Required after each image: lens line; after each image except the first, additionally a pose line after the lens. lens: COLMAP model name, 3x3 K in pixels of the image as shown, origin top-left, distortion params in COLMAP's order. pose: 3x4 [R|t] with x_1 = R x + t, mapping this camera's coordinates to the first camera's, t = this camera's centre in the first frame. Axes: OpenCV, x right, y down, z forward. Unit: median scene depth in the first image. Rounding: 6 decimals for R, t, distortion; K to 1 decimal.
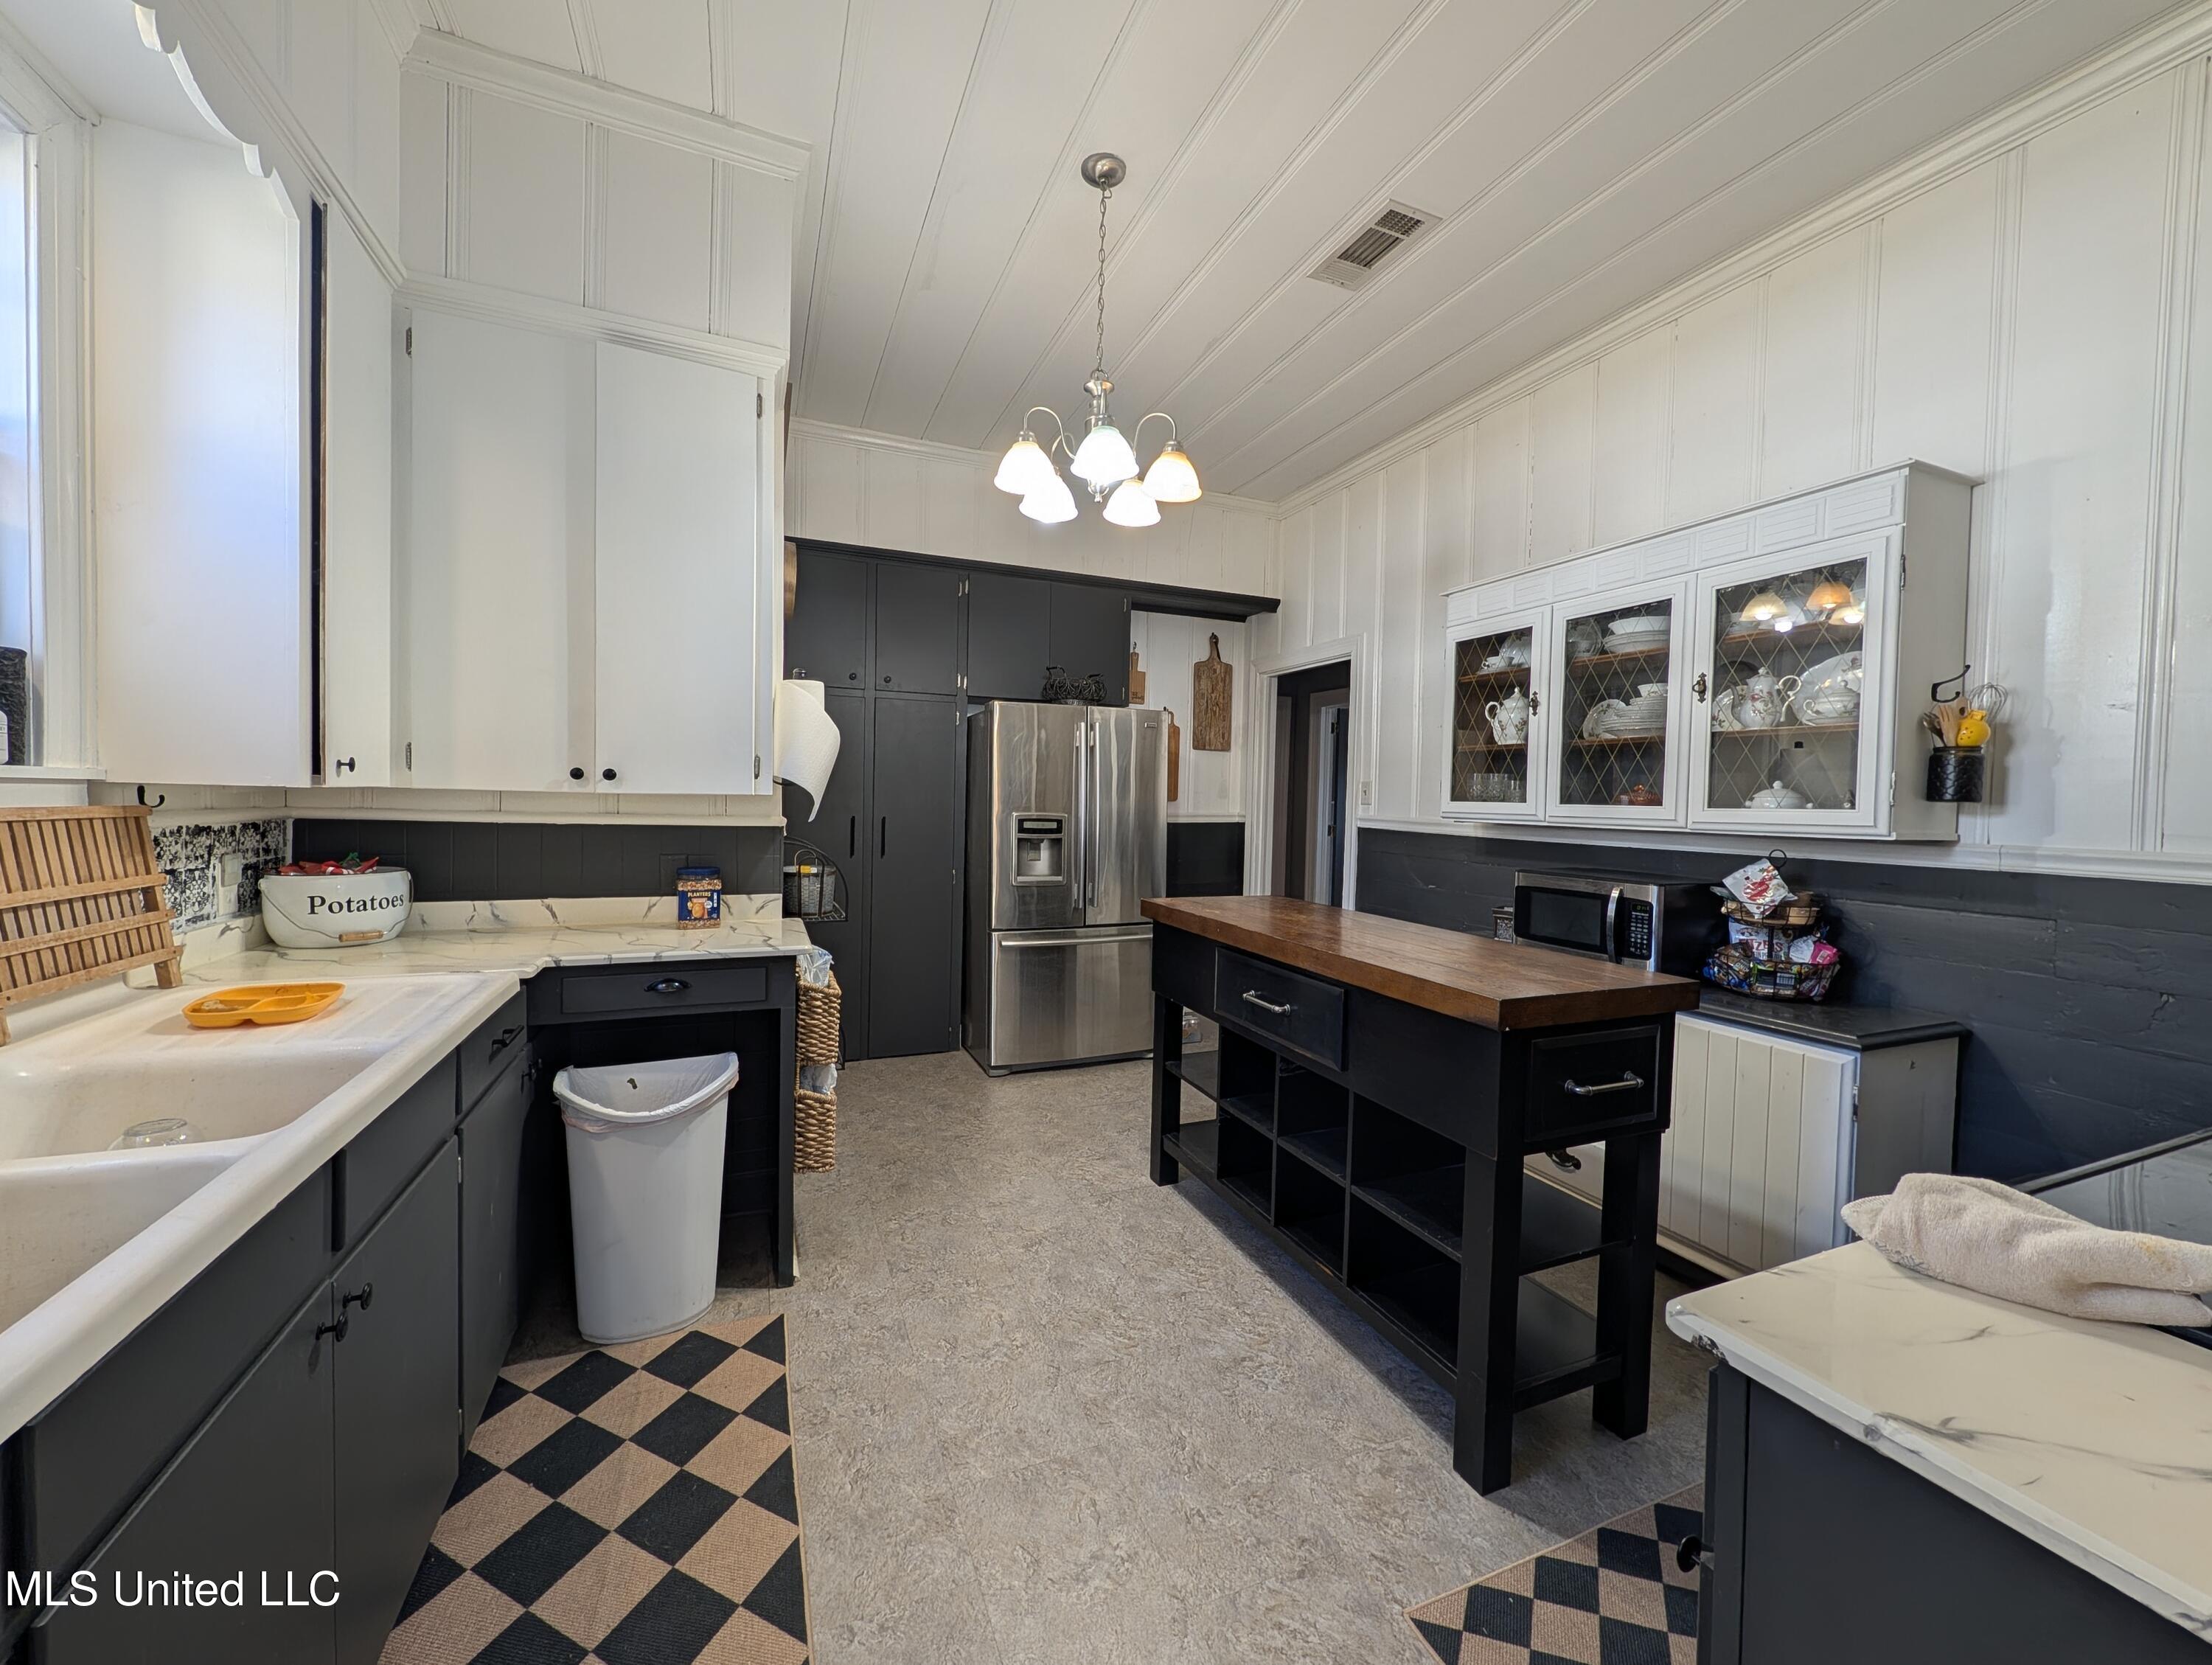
lens RADIAL K [[859.5, 0, 1103.1], [0, 859.5, 829.1], [0, 0, 1]] dist [-0.004993, 0.000470]
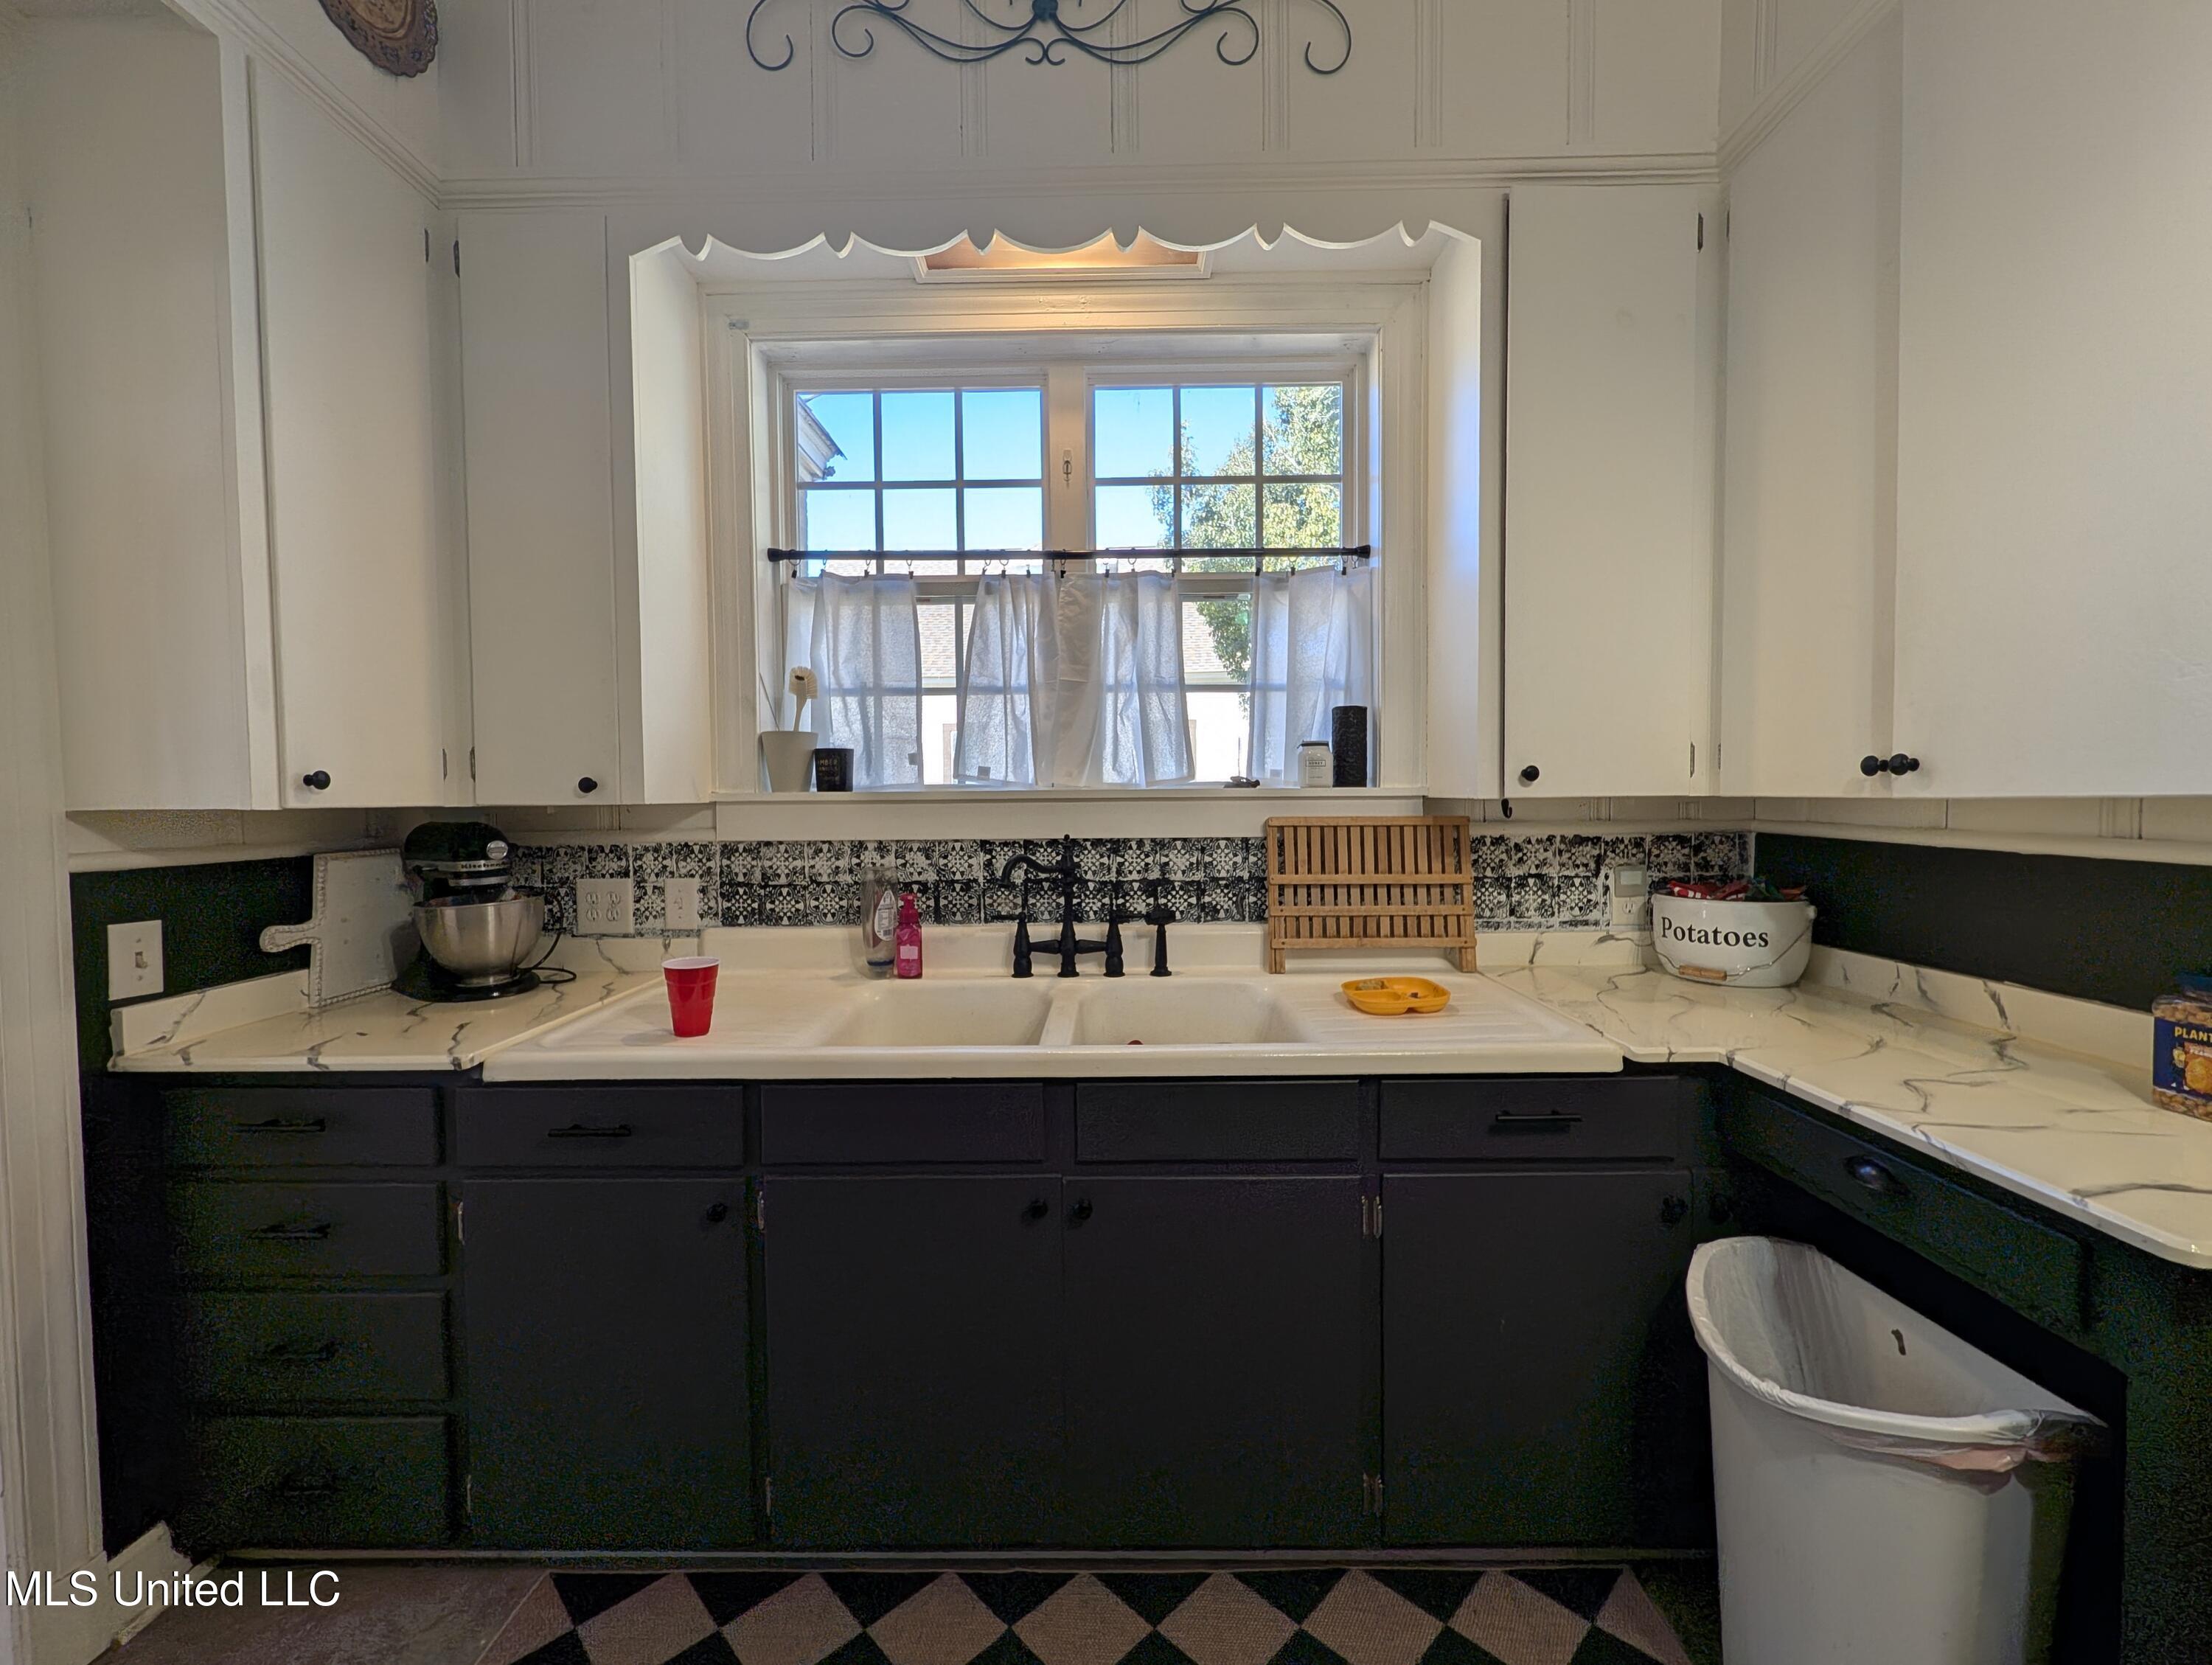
lens RADIAL K [[859.5, 0, 1102.5], [0, 859.5, 816.8], [0, 0, 1]] dist [-0.004993, 0.000470]
pose [[-0.401672, 0.003211, -0.915778, 0.152941], [-0.031948, 0.999336, 0.017517, -0.025729], [0.915226, 0.036294, -0.401303, 0.827944]]
